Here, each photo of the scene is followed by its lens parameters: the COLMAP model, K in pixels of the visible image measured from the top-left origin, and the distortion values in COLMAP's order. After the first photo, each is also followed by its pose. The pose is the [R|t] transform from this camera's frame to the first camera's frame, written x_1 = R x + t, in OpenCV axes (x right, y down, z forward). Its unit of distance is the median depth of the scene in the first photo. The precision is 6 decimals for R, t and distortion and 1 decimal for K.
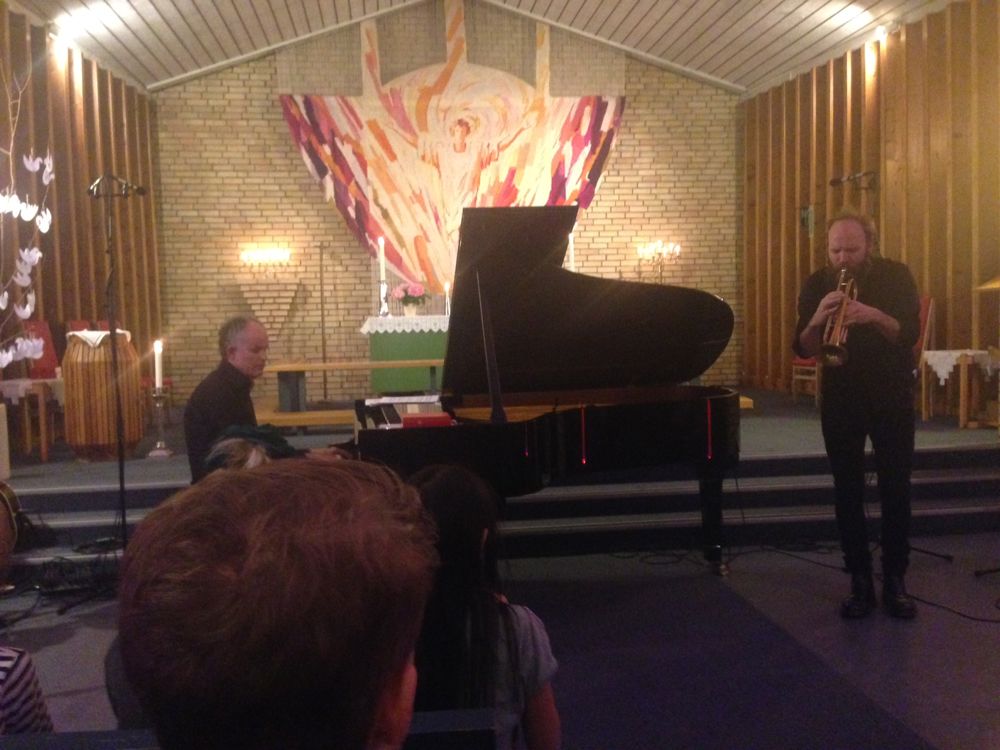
lens RADIAL K [[954.6, 0, 499.8], [0, 954.6, 376.6], [0, 0, 1]] dist [0.044103, 0.000000]
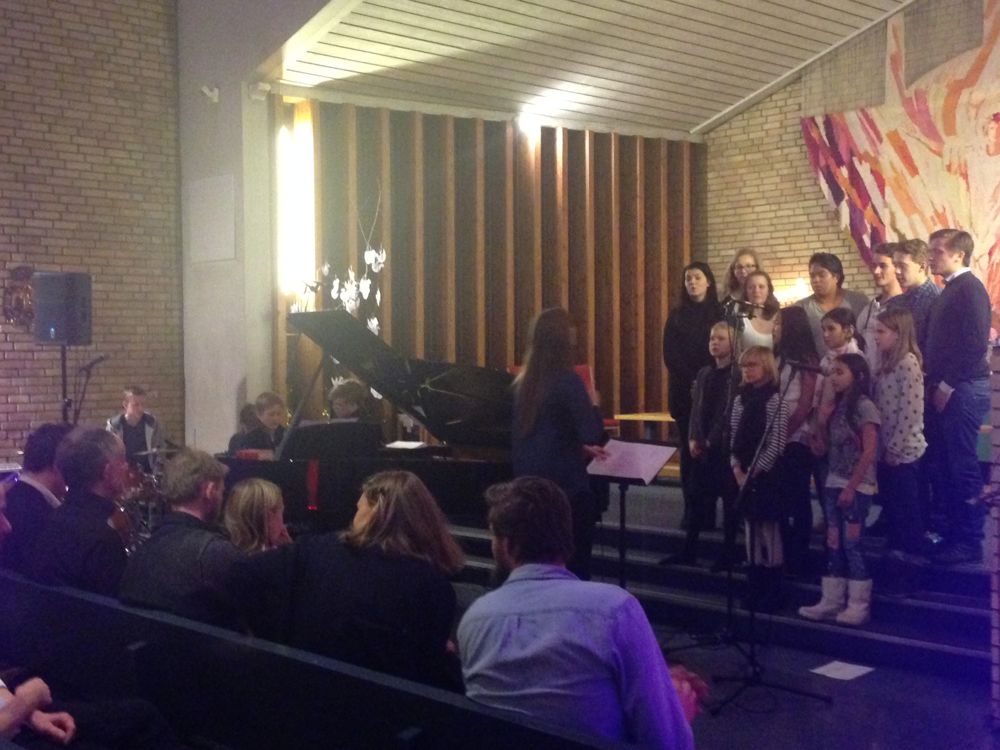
lens RADIAL K [[1314.6, 0, 500.5], [0, 1314.6, 372.9], [0, 0, 1]] dist [0.005578, 0.000000]
pose [[0.565147, 0.027572, -0.824530, 0.633669], [-0.049483, 0.998775, -0.000517, -0.035897], [0.823505, 0.041092, 0.565819, 0.063394]]
